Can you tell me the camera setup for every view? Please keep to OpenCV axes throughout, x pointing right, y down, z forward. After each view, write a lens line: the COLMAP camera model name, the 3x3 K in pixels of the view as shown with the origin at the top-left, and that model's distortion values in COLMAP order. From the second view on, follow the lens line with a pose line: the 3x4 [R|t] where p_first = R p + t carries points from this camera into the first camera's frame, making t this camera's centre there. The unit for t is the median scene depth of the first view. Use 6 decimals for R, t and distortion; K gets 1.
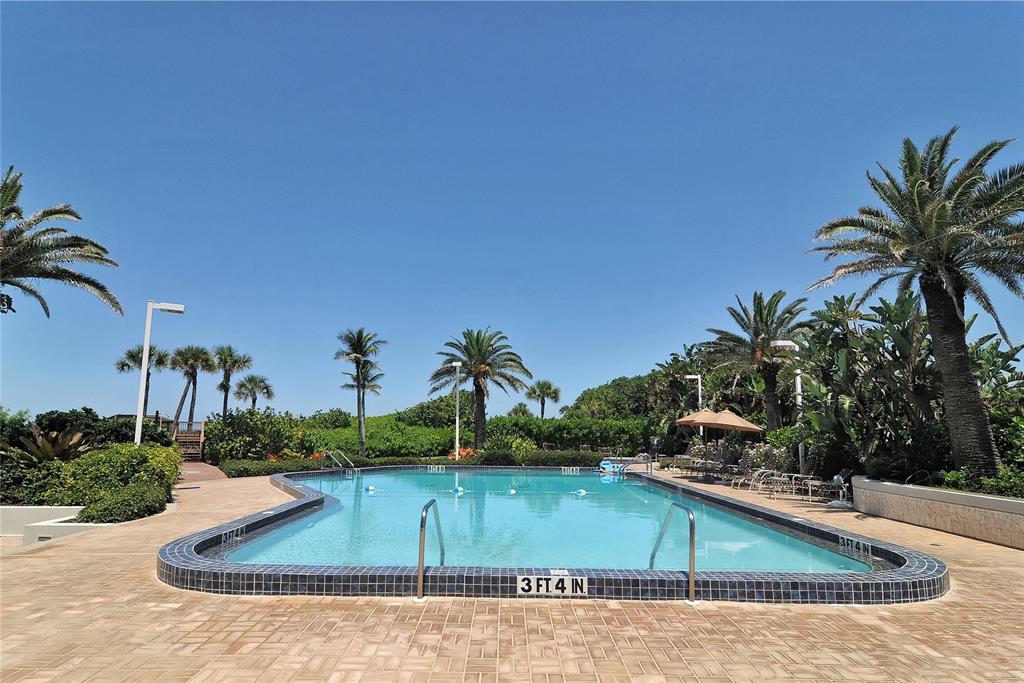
lens RADIAL K [[565.5, 0, 502.0], [0, 565.5, 341.6], [0, 0, 1]] dist [0.010342, -0.000933]
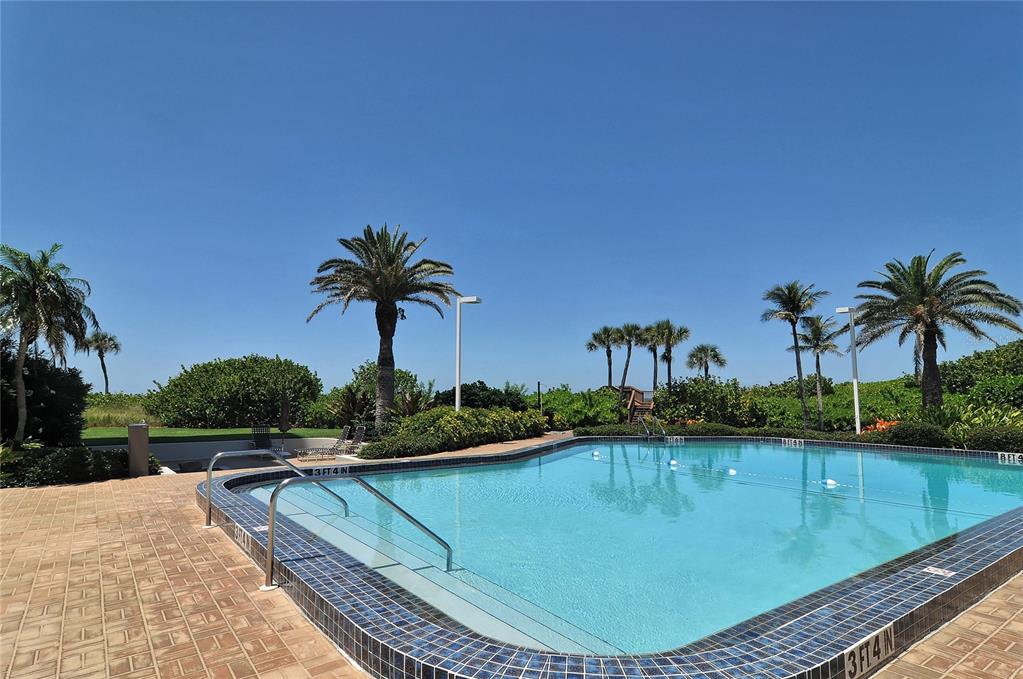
lens RADIAL K [[564.9, 0, 501.5], [0, 564.9, 339.6], [0, 0, 1]] dist [0.010342, -0.000933]
pose [[0.589714, -0.090052, -0.802576, 0.191721], [0.128654, 0.991549, -0.016723, 0.024185], [0.797299, -0.093392, 0.596316, 0.125105]]
